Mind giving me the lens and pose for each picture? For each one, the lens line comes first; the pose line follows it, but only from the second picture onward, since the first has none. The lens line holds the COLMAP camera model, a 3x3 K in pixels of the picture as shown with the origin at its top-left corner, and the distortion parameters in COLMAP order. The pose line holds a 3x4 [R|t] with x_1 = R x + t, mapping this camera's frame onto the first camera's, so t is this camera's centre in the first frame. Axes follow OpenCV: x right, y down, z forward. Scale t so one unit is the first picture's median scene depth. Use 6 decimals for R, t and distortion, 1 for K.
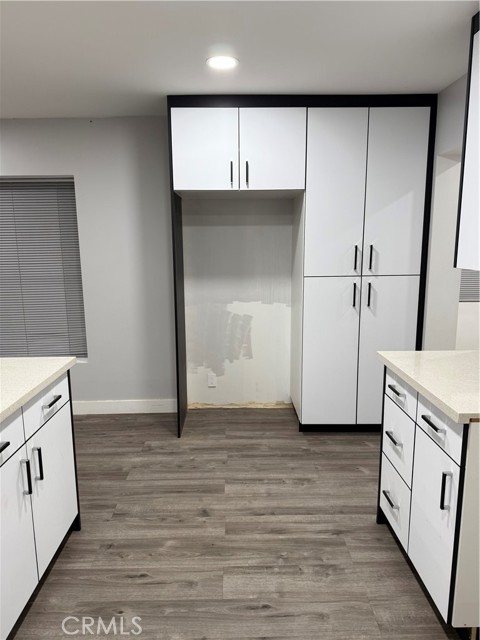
lens RADIAL K [[449.3, 0, 239.0], [0, 449.3, 320.5], [0, 0, 1]] dist [0.020419, -0.021000]
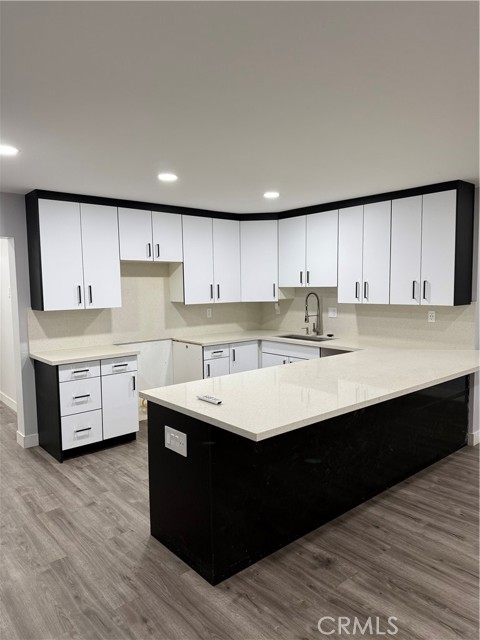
lens RADIAL K [[449.3, 0, 241.9], [0, 449.3, 320.3], [0, 0, 1]] dist [0.020419, -0.021000]
pose [[-0.641920, -0.047258, 0.765314, -1.531642], [0.153826, 0.969871, 0.188913, -0.309548], [-0.751183, 0.238993, -0.615310, 1.553396]]
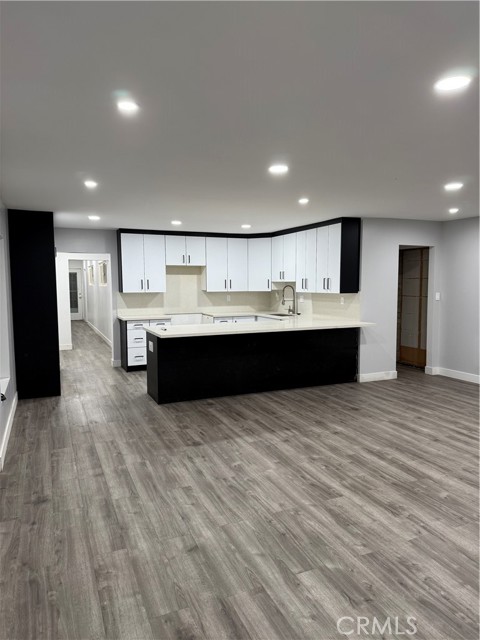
lens RADIAL K [[449.3, 0, 238.6], [0, 449.3, 319.8], [0, 0, 1]] dist [0.020419, -0.021000]
pose [[-0.382978, -0.068462, 0.921217, -3.209644], [0.171557, 0.974630, 0.143753, -0.262185], [-0.907687, 0.213095, -0.361517, 1.503332]]
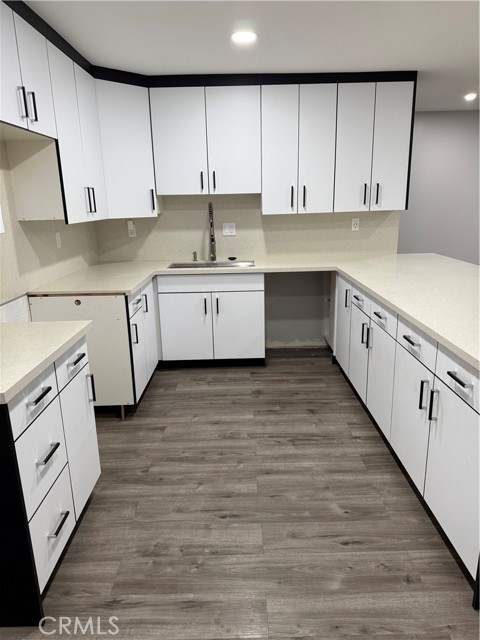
lens RADIAL K [[449.3, 0, 240.1], [0, 449.3, 321.2], [0, 0, 1]] dist [0.020419, -0.021000]
pose [[-0.999498, 0.026888, 0.016732, -0.014218], [0.031450, 0.904833, 0.424604, -0.269237], [-0.003723, 0.424917, -0.905225, 1.574882]]
